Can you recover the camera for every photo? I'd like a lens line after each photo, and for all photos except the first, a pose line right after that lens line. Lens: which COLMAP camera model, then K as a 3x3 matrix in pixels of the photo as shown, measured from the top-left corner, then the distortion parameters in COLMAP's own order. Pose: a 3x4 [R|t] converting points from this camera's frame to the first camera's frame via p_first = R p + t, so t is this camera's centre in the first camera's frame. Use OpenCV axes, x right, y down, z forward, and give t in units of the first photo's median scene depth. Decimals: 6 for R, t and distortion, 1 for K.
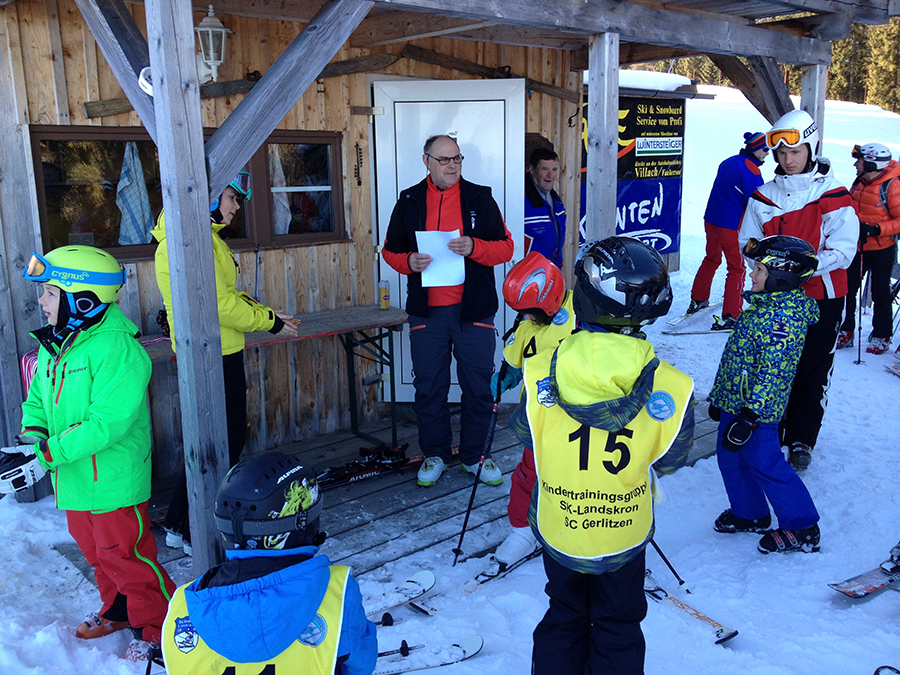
lens RADIAL K [[908.4, 0, 476.4], [0, 908.4, 334.1], [0, 0, 1]] dist [0.210747, -0.503074]
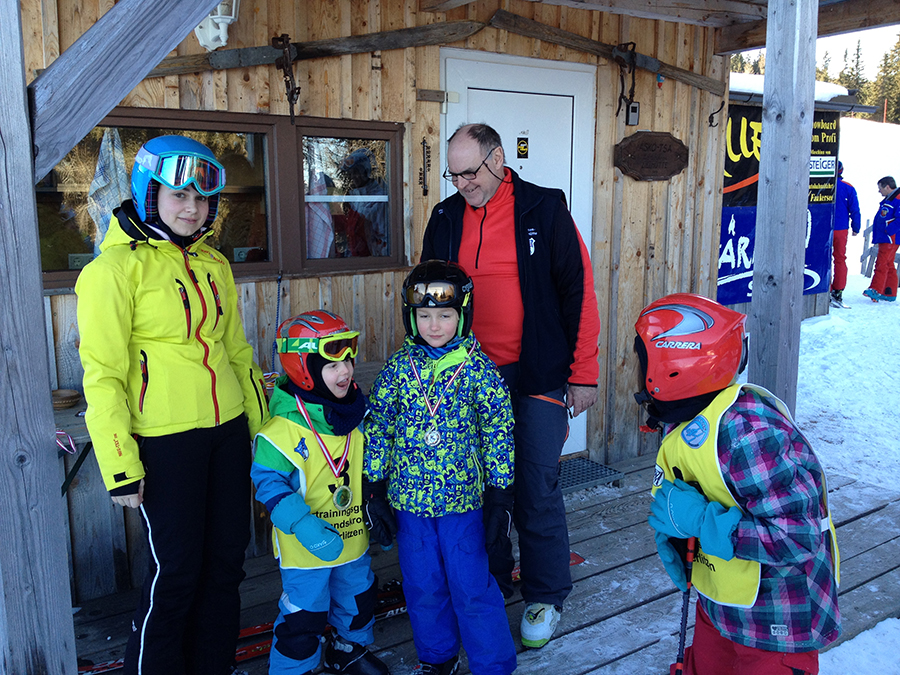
lens RADIAL K [[918.0, 0, 451.8], [0, 918.0, 332.2], [0, 0, 1]] dist [0.145077, -0.284455]
pose [[0.989365, 0.029606, -0.142411, 0.004448], [-0.035068, 0.998736, -0.035997, -0.023661], [0.141166, 0.040608, 0.989153, 0.261450]]
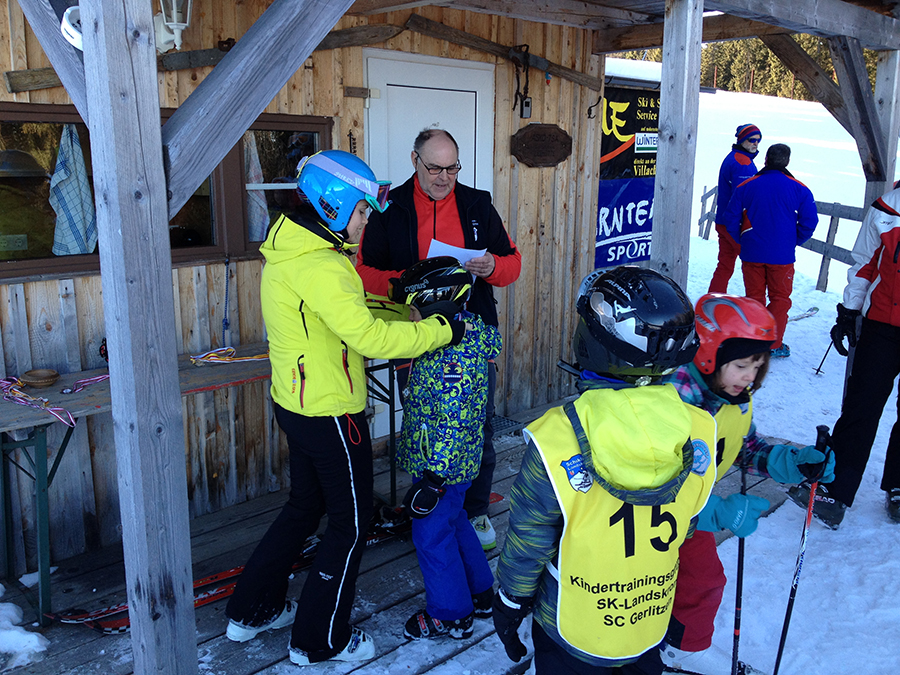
lens RADIAL K [[908.4, 0, 476.4], [0, 908.4, 334.1], [0, 0, 1]] dist [0.210747, -0.503074]
pose [[0.999142, 0.011769, 0.039715, -0.046968], [-0.012052, 0.999904, 0.006881, -0.032013], [-0.039630, -0.007353, 0.999187, 0.163993]]
